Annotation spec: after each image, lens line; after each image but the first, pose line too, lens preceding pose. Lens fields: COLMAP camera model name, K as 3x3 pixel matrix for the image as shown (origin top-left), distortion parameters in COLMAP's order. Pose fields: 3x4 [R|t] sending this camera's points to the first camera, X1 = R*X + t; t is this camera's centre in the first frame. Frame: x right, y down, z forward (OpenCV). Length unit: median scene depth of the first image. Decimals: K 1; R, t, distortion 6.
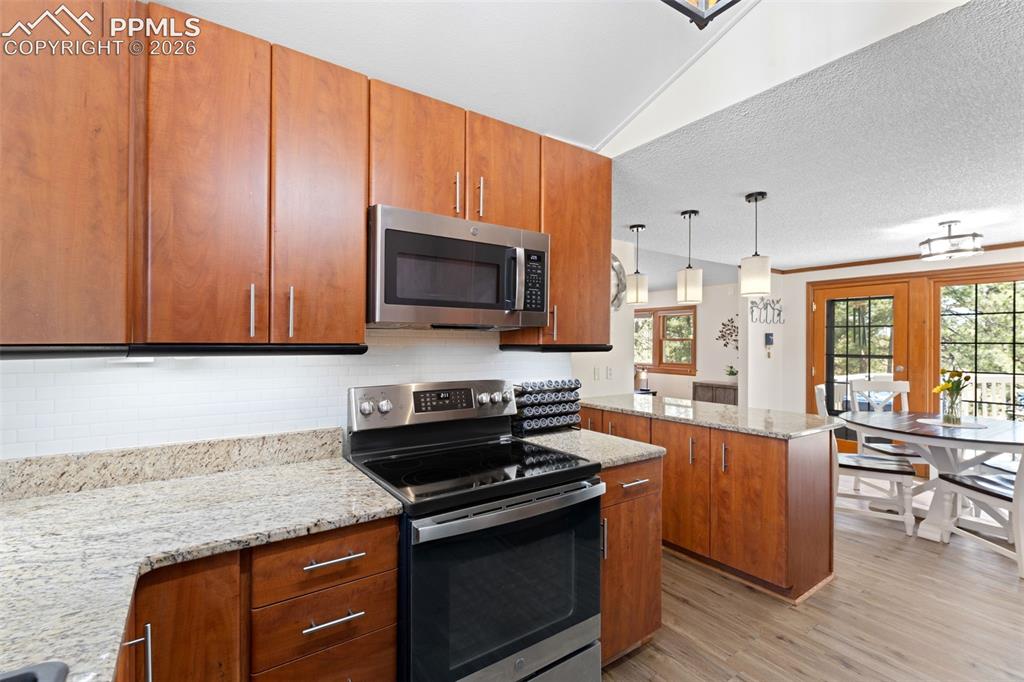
lens RADIAL K [[457.4, 0, 512.0], [0, 457.4, 341.0], [0, 0, 1]] dist [0.003971, 0.000445]
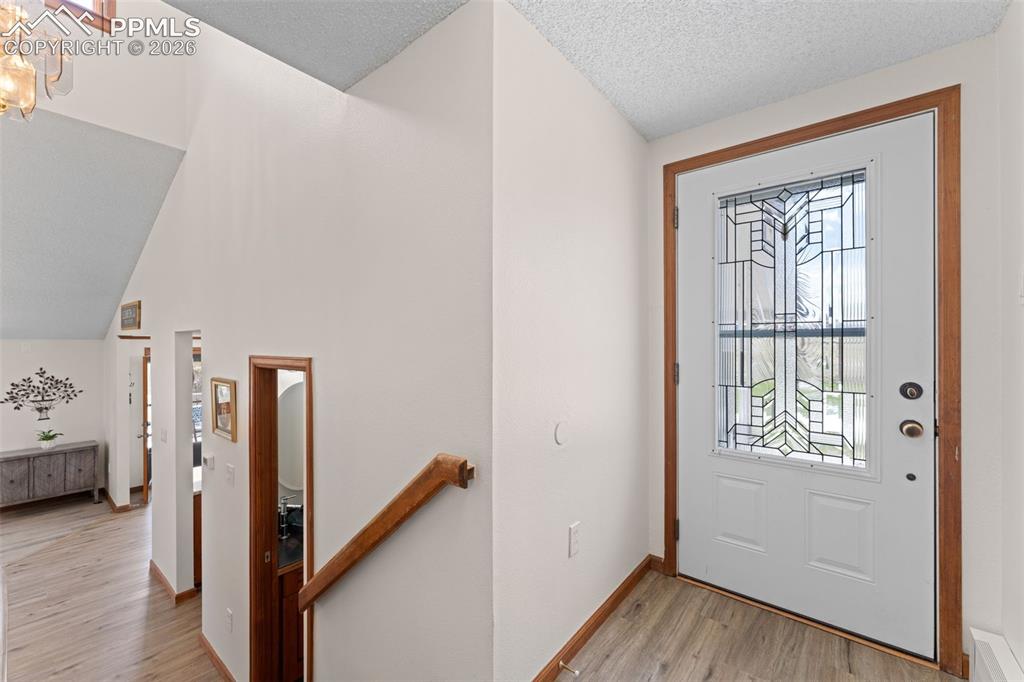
lens RADIAL K [[411.5, 0, 508.0], [0, 411.5, 342.6], [0, 0, 1]] dist [-0.000786, -0.000267]
pose [[-0.265541, -0.004981, 0.964087, -0.793683], [-0.001280, 0.999988, 0.004814, -0.176577], [-0.964099, 0.000044, -0.265544, 0.428537]]
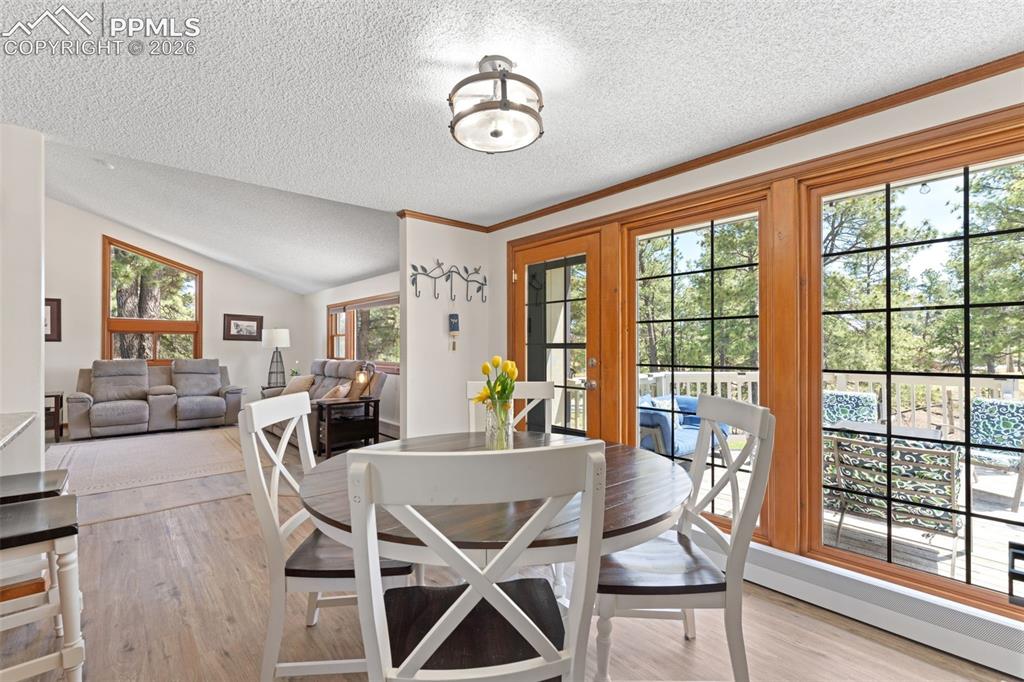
lens RADIAL K [[448.4, 0, 510.0], [0, 448.4, 344.3], [0, 0, 1]] dist [-0.007961, 0.000019]
pose [[0.993563, -0.005330, 0.113152, 0.674861], [0.005889, 0.999972, -0.004603, 0.037222], [-0.113124, 0.005240, 0.993567, 0.381022]]
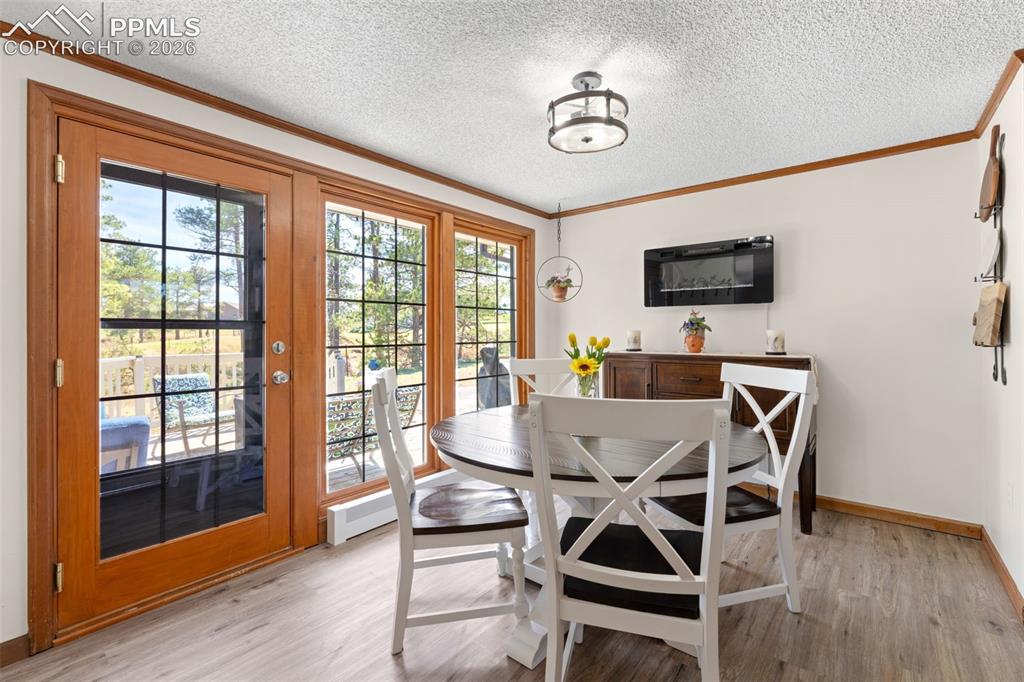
lens RADIAL K [[467.6, 0, 498.8], [0, 467.6, 345.9], [0, 0, 1]] dist [0.001900, 0.000258]
pose [[-0.282820, -0.033634, 0.958583, 0.296574], [0.000253, 0.999382, 0.035141, 0.041660], [-0.959173, 0.010181, -0.282637, 0.960167]]
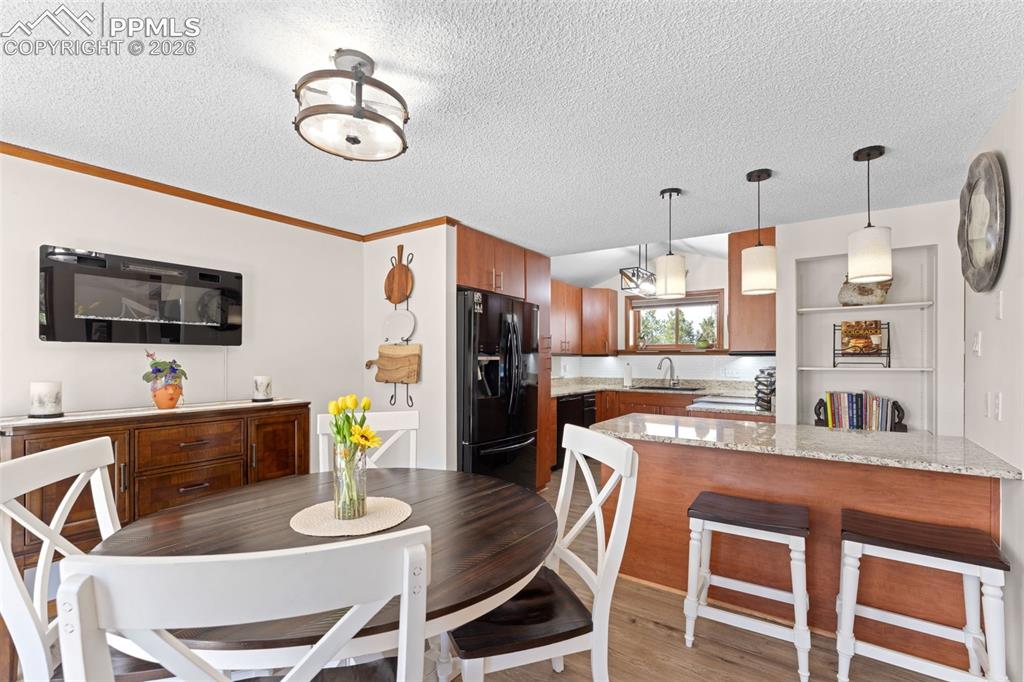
lens RADIAL K [[459.0, 0, 504.0], [0, 459.0, 346.8], [0, 0, 1]] dist [0.000342, -0.000055]
pose [[-0.942016, -0.014827, -0.335241, 0.716995], [-0.004805, 0.999517, -0.030705, 0.021764], [0.335535, -0.027314, -0.941632, 1.081932]]
